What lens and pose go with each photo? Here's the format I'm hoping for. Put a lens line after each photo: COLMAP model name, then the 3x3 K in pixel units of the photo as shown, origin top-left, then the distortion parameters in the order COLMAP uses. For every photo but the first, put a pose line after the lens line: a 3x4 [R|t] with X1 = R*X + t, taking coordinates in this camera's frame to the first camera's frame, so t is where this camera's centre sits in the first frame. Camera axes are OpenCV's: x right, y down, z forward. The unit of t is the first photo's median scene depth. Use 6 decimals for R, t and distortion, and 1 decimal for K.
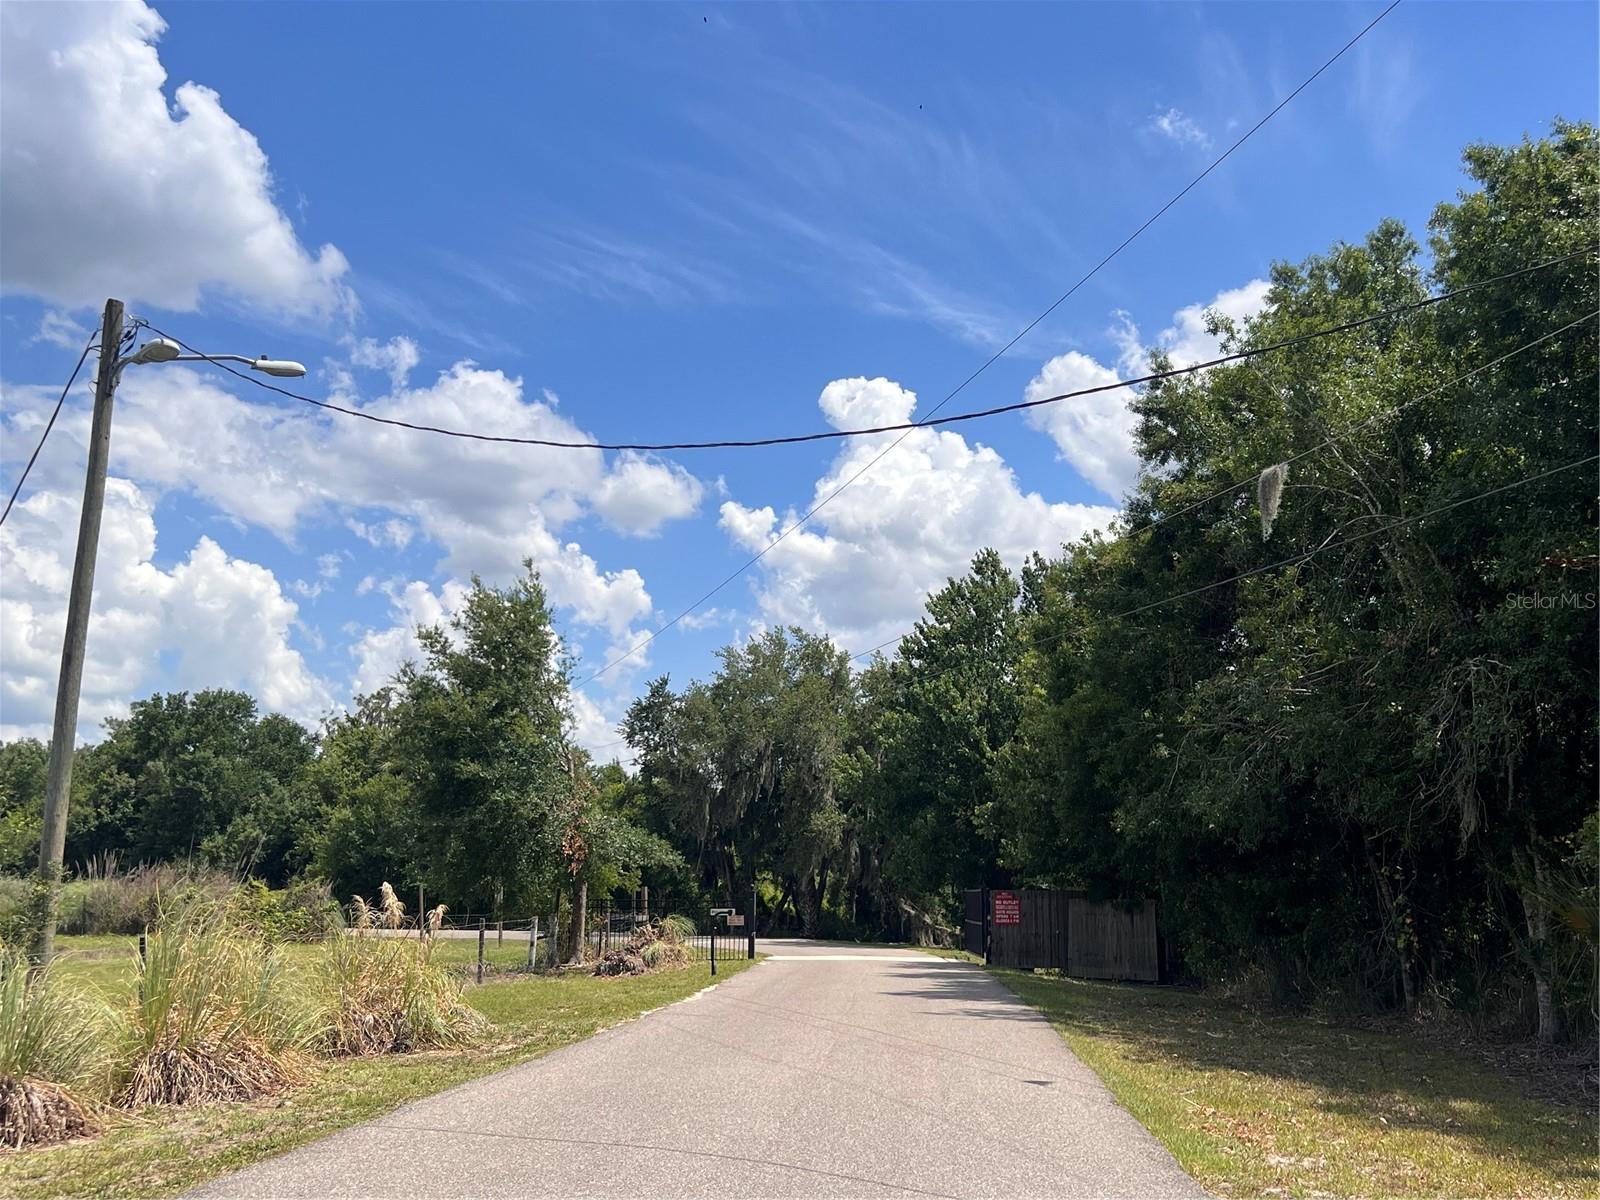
lens RADIAL K [[1676.9, 0, 785.3], [0, 1676.9, 602.9], [0, 0, 1]] dist [0.110879, 0.000000]
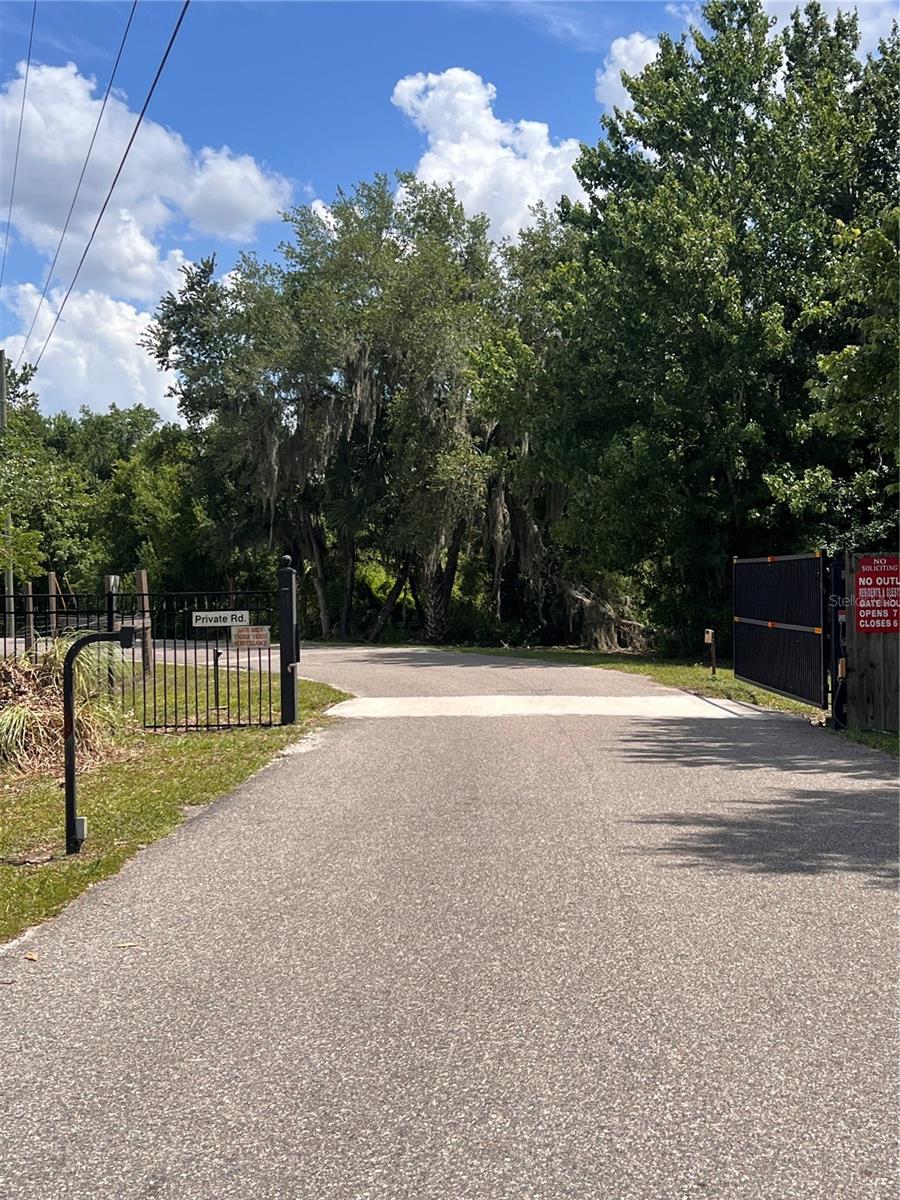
lens RADIAL K [[1573.6, 0, 449.6], [0, 1573.6, 601.2], [0, 0, 1]] dist [0.010678, 0.000000]
pose [[0.999568, -0.022197, 0.019262, 0.008551], [0.018315, 0.983049, 0.182428, 0.067662], [-0.022985, -0.181997, 0.983030, 0.381684]]
